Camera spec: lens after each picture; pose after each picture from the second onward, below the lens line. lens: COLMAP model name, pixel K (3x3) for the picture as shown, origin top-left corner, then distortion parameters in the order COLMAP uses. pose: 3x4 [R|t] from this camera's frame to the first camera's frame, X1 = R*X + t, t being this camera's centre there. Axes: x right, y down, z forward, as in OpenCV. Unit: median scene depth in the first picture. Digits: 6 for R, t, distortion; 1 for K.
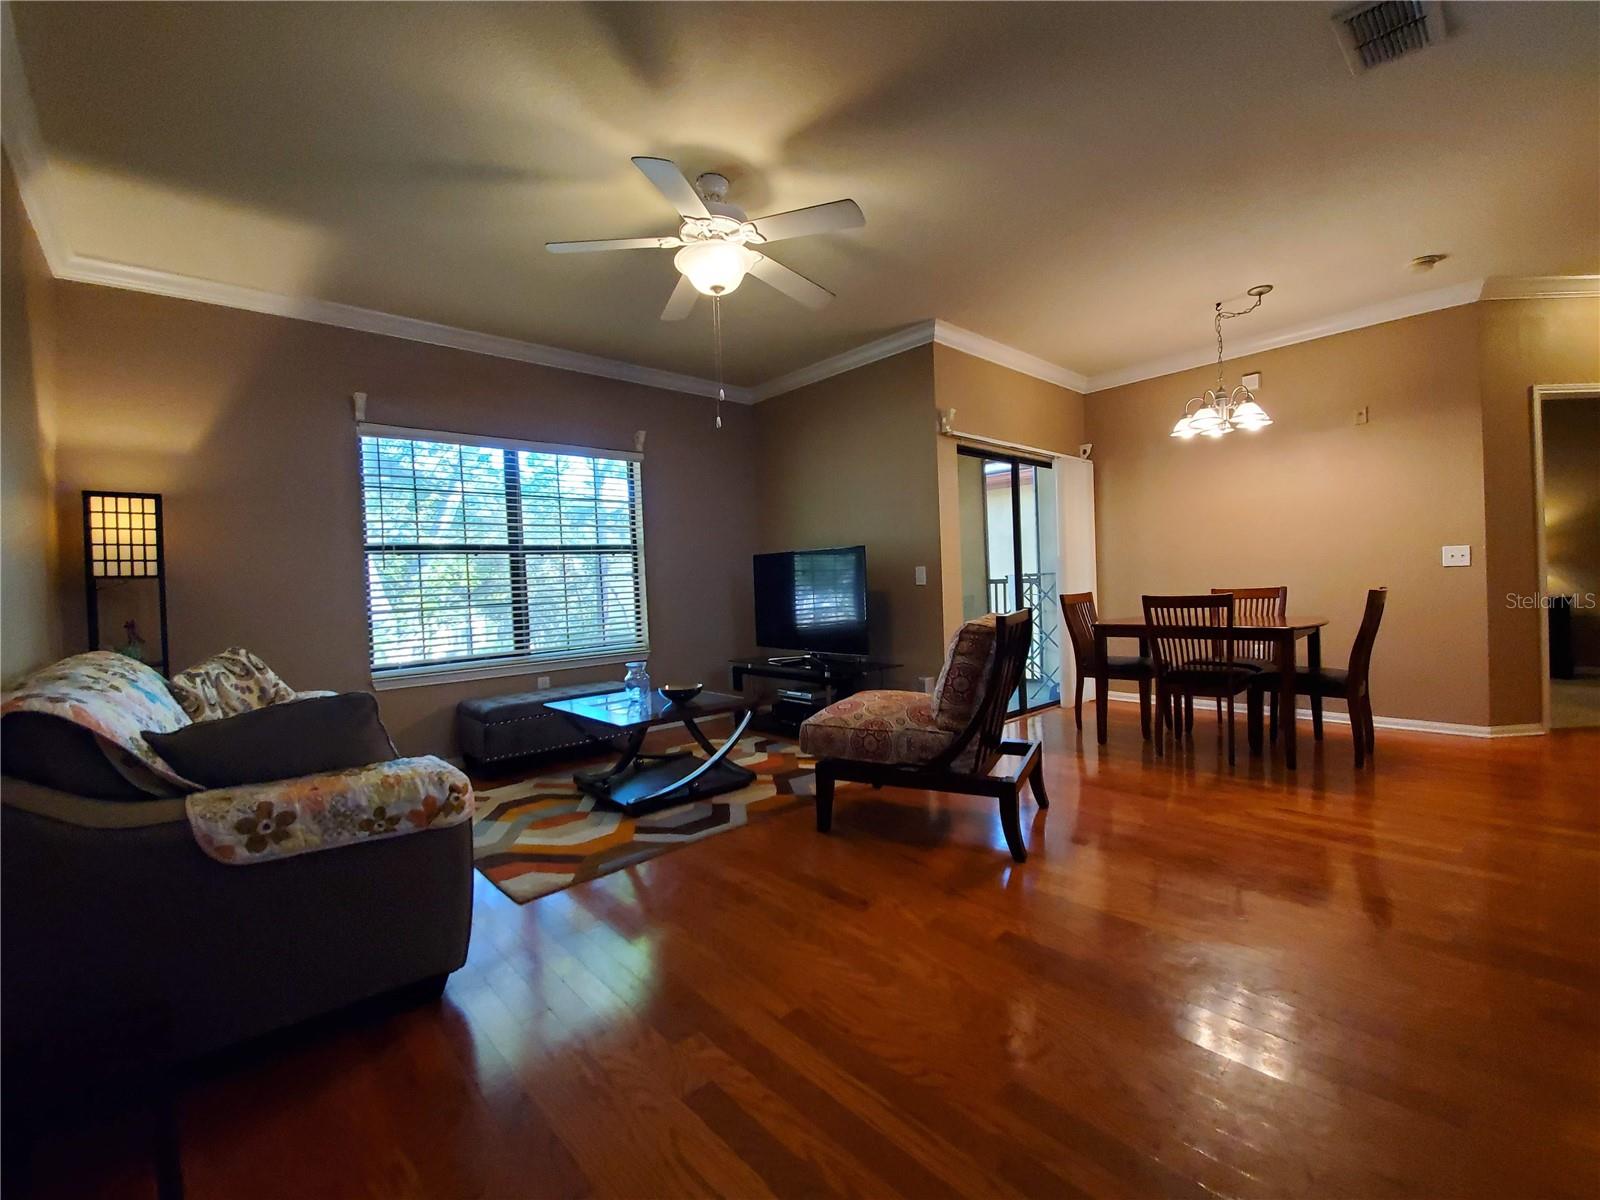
lens RADIAL K [[679.8, 0, 807.4], [0, 679.8, 597.5], [0, 0, 1]] dist [0.000804, -0.000444]
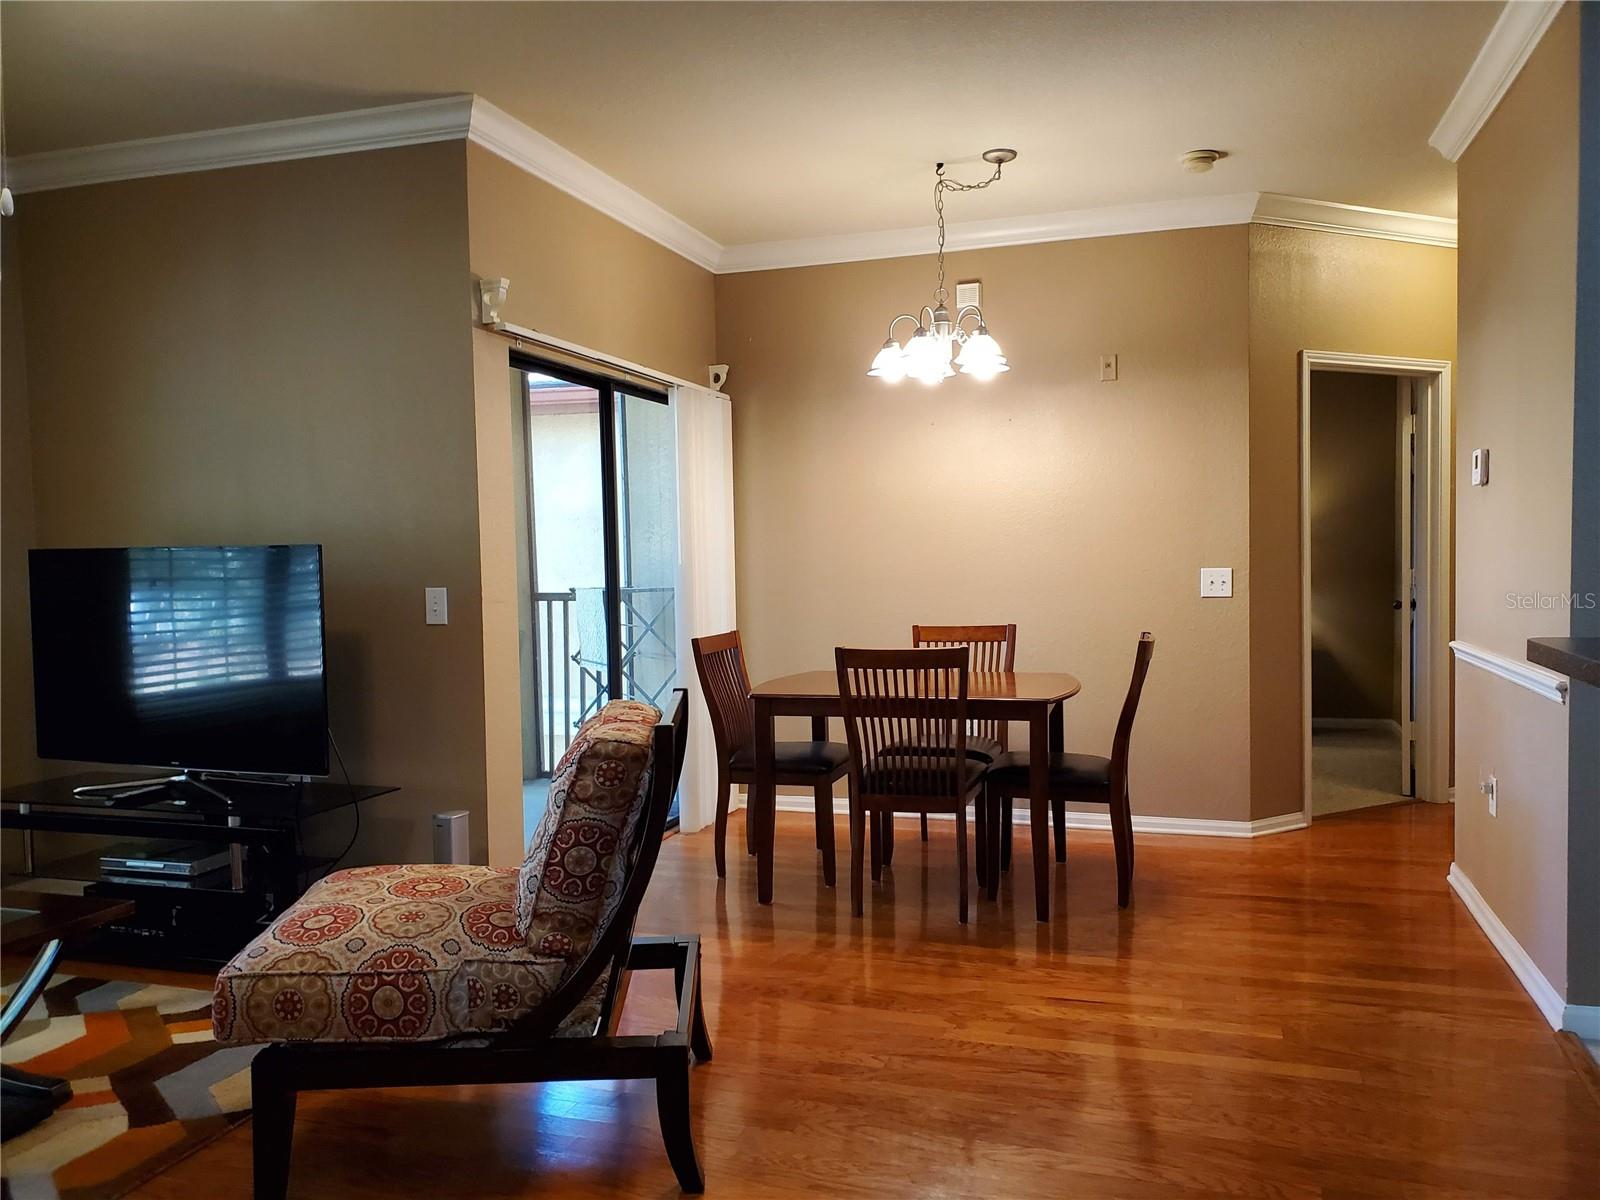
lens RADIAL K [[1252.3, 0, 802.4], [0, 1252.3, 611.8], [0, 0, 1]] dist [0.020249, 0.000120]
pose [[0.874729, 0.000119, 0.484612, -0.053256], [-0.005169, 0.999945, 0.009085, -0.043928], [-0.484585, -0.010452, 0.874682, 0.078009]]
